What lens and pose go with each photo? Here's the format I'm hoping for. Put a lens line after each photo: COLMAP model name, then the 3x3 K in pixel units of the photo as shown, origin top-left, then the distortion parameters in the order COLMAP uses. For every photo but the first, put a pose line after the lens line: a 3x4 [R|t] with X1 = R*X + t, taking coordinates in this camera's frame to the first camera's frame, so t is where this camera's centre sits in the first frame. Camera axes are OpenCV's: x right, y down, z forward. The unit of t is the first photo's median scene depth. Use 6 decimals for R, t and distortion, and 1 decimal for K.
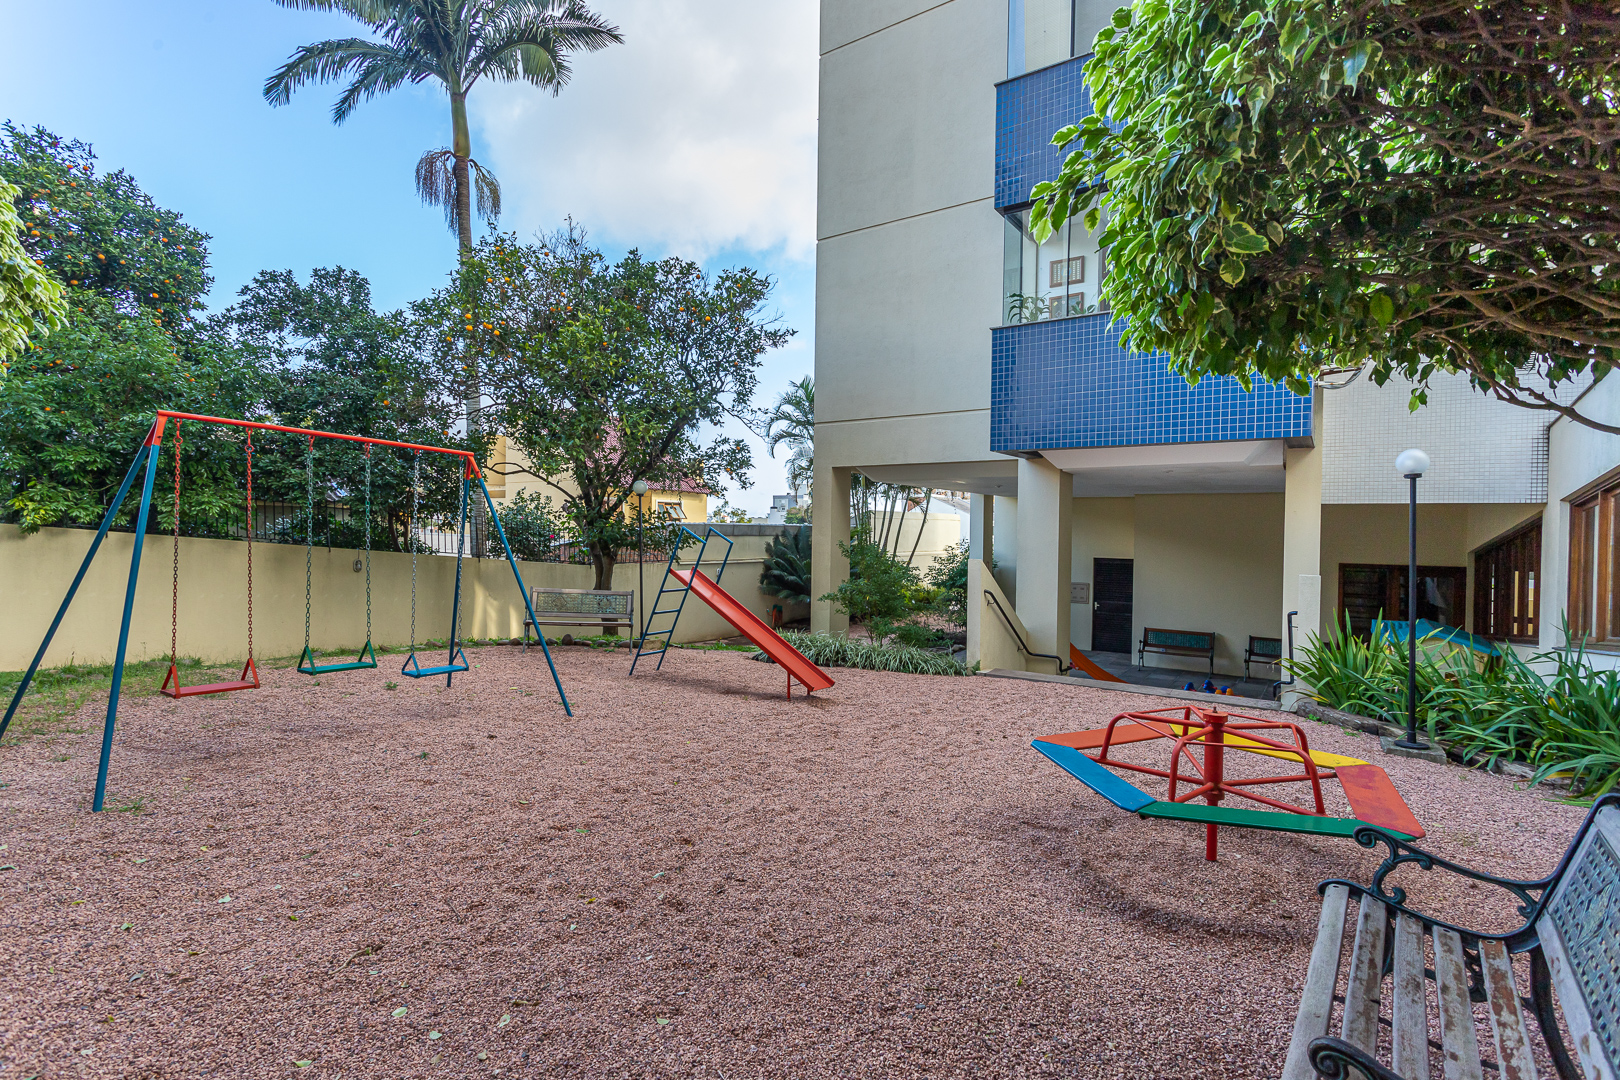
lens RADIAL K [[763.4, 0, 810.5], [0, 763.4, 538.9], [0, 0, 1]] dist [-0.000404, 0.000760]
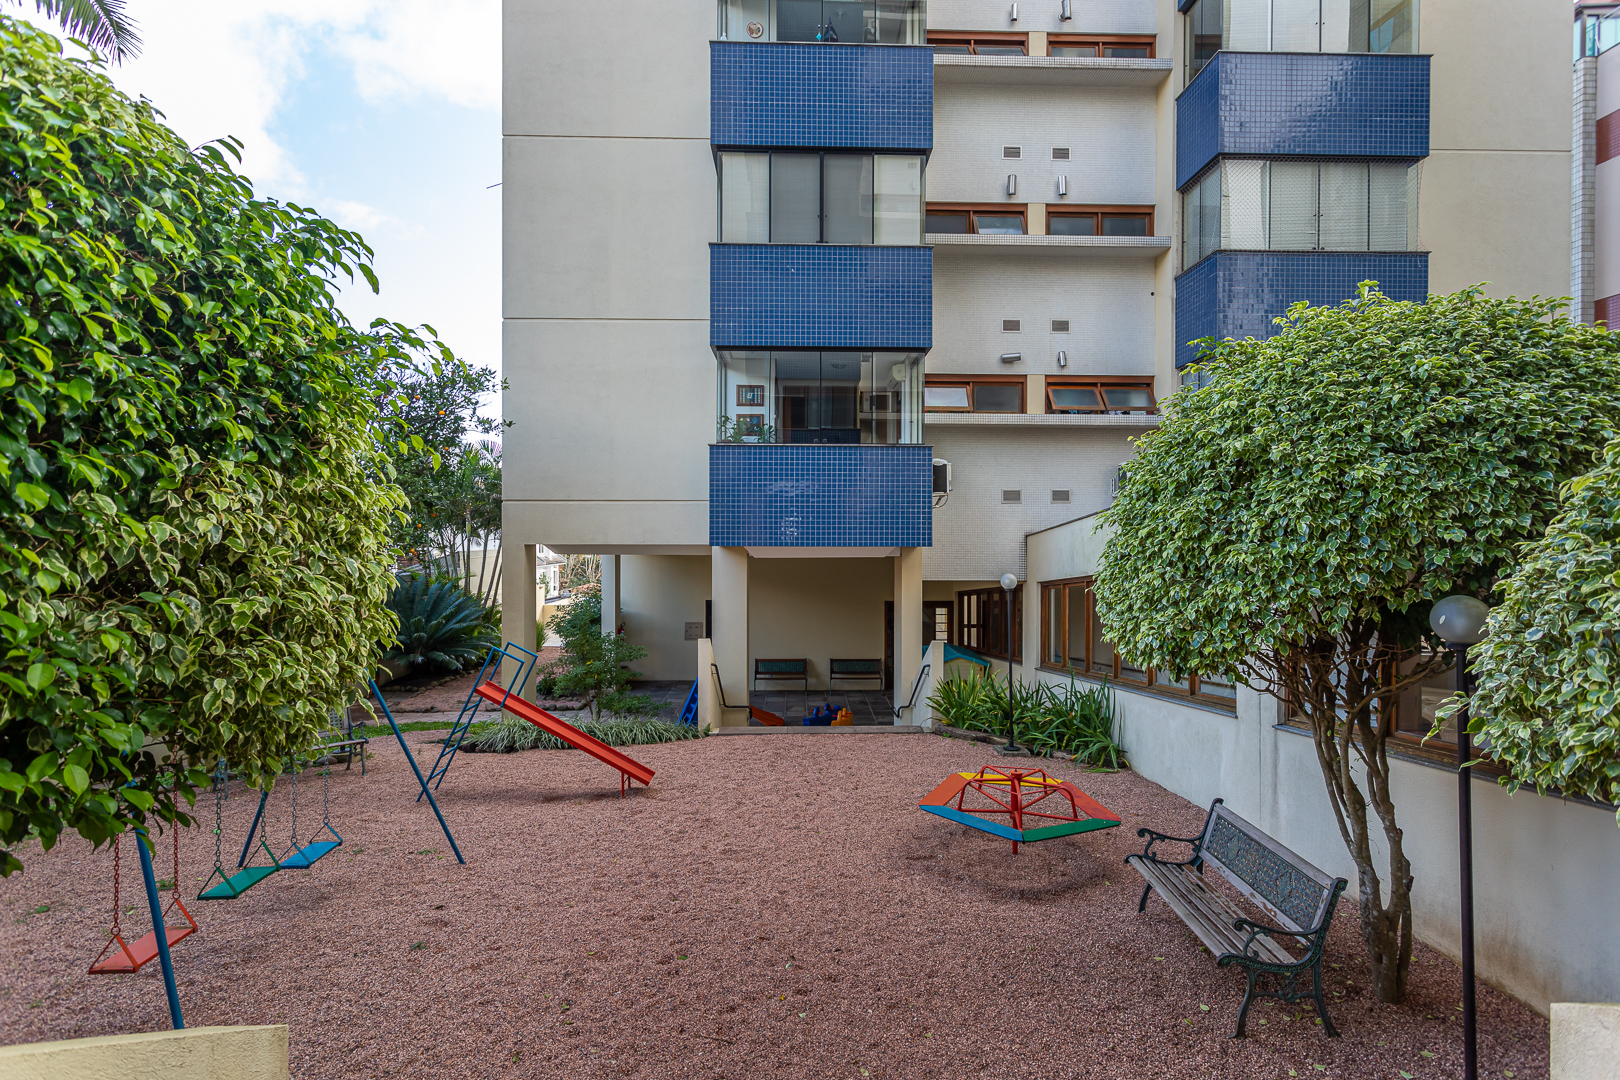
lens RADIAL K [[760.7, 0, 816.9], [0, 760.7, 536.7], [0, 0, 1]] dist [-0.000410, 0.001116]
pose [[0.803791, -0.011986, 0.594790, -0.611898], [0.017017, 0.999851, -0.002848, -0.221869], [-0.594668, 0.012411, 0.803876, -0.117172]]
